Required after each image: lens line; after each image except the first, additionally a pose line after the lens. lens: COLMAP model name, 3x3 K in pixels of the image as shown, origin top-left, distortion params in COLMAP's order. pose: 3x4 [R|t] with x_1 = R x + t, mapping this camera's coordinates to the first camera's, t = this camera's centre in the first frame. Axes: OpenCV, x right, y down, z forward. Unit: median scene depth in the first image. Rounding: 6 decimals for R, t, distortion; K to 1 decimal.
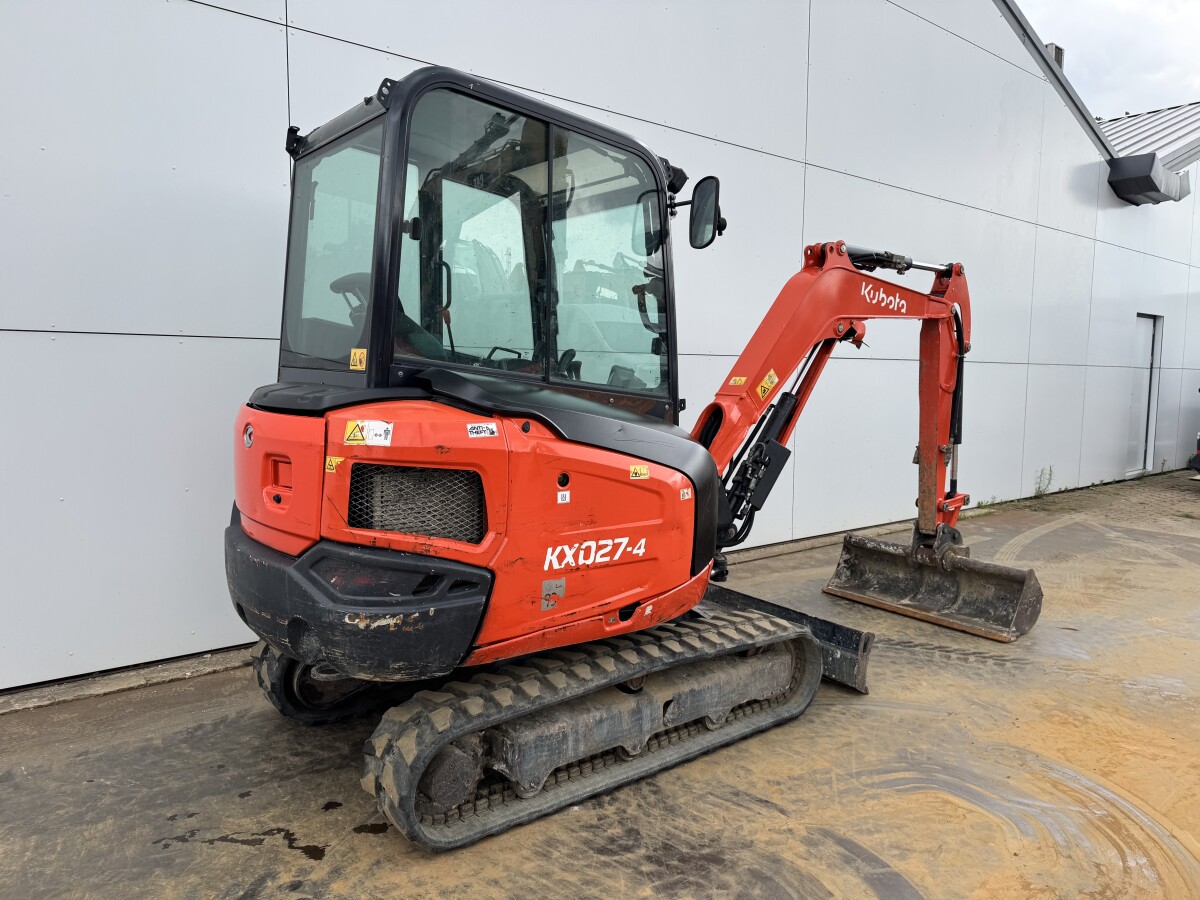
lens RADIAL K [[850.6, 0, 596.1], [0, 850.6, 450.0], [0, 0, 1]] dist [0.030340, -0.038306]
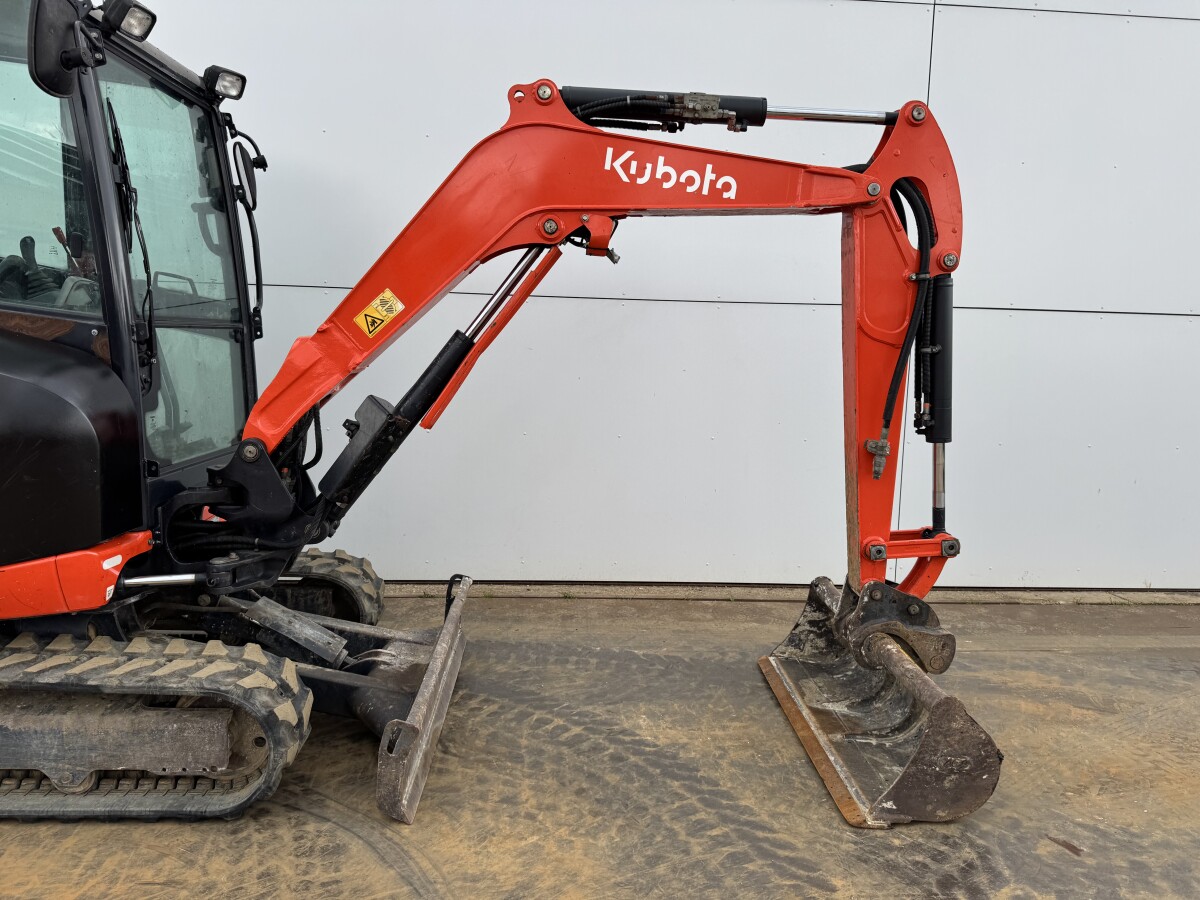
lens RADIAL K [[852.7, 0, 605.3], [0, 852.7, 451.8], [0, 0, 1]] dist [0.072377, -0.106545]
pose [[0.815902, 0.078650, -0.572817, 0.909112], [-0.072128, 0.996811, 0.034130, -0.007908], [0.573674, 0.013469, 0.818973, 0.695156]]
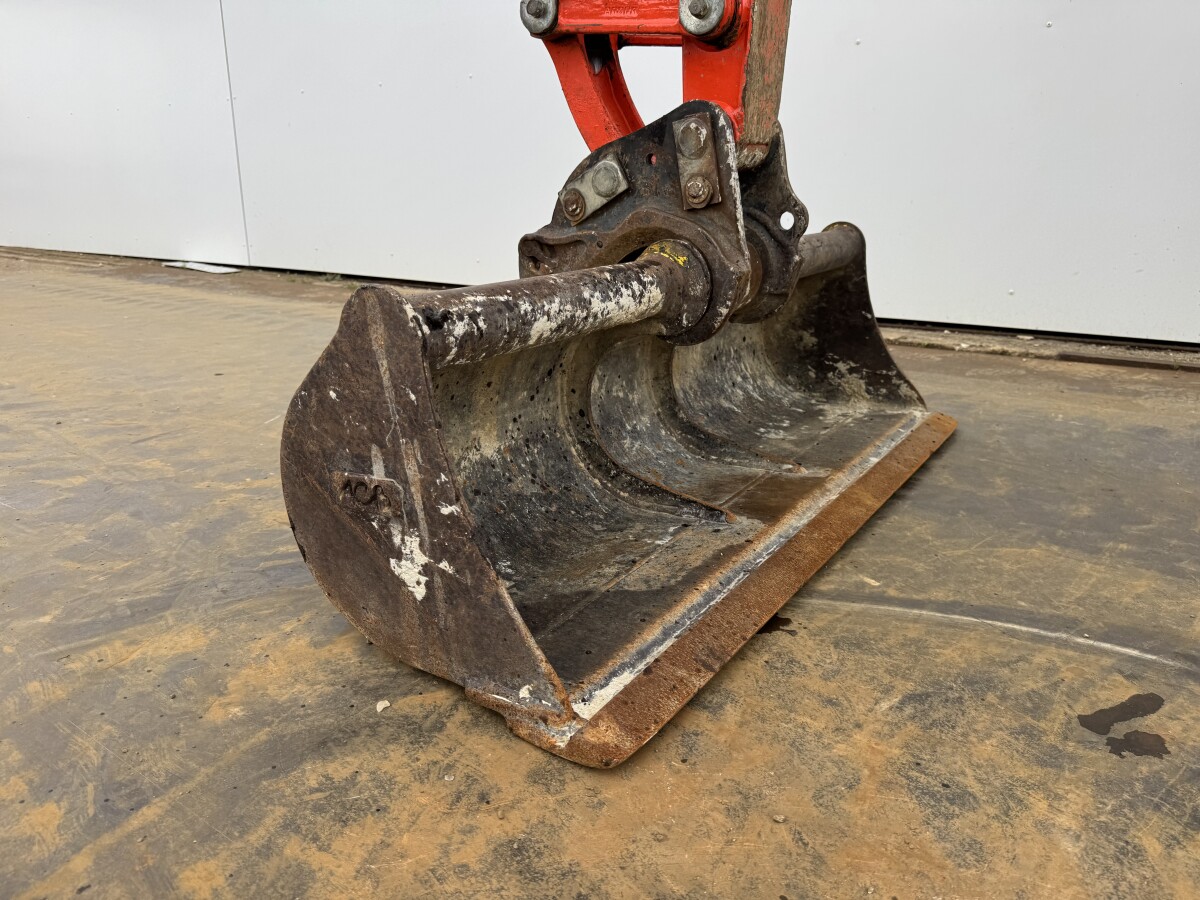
lens RADIAL K [[843.1, 0, 594.9], [0, 843.1, 455.2], [0, 0, 1]] dist [0.066244, -0.107907]
pose [[0.285956, 0.278410, -0.916906, 0.025783], [-0.084793, 0.960460, 0.265191, 0.239212], [0.954484, 0.001914, 0.298256, 0.688070]]
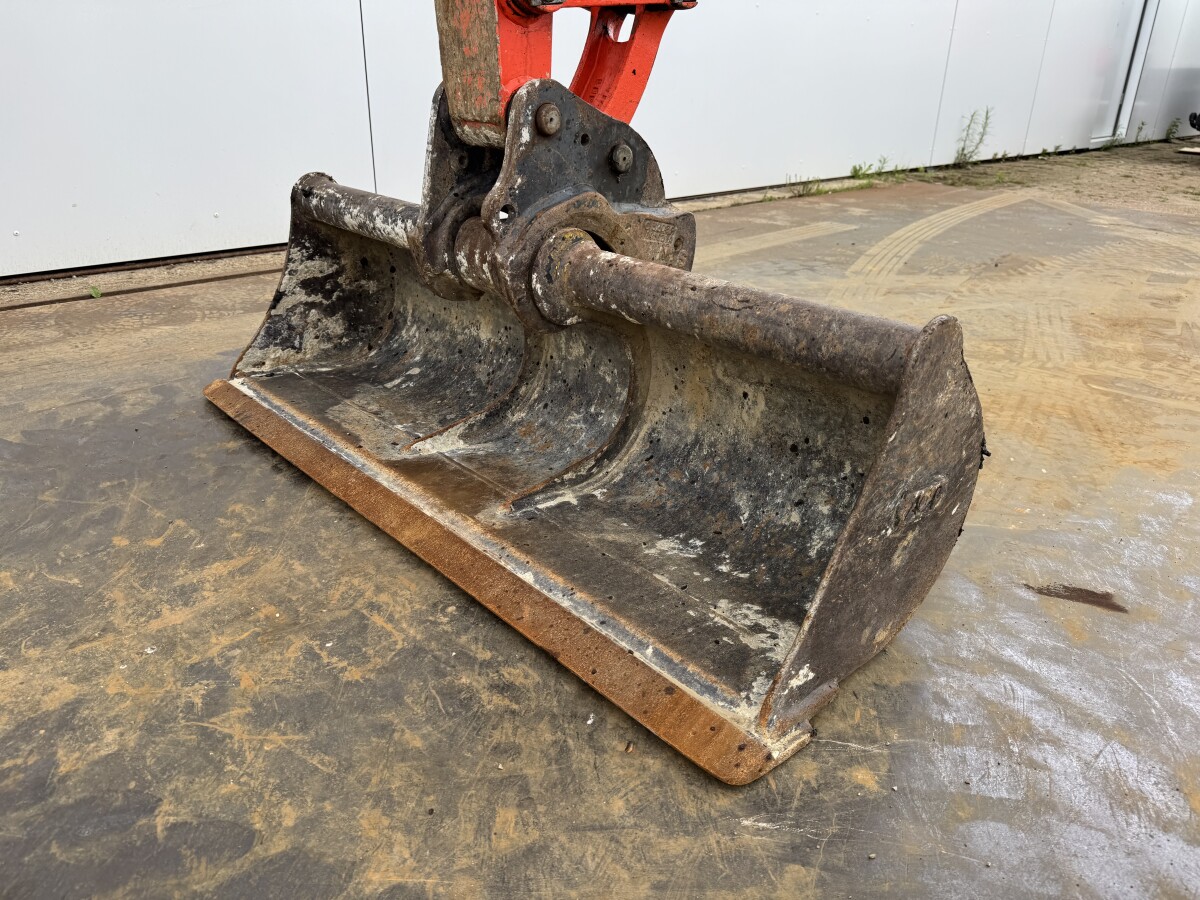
lens RADIAL K [[842.5, 0, 580.7], [0, 842.5, 452.2], [0, 0, 1]] dist [0.070488, -0.106255]
pose [[0.996330, -0.027799, 0.080955, 0.626080], [0.000535, 0.947793, 0.318885, 0.164159], [-0.085593, -0.317671, 0.944330, 1.243043]]
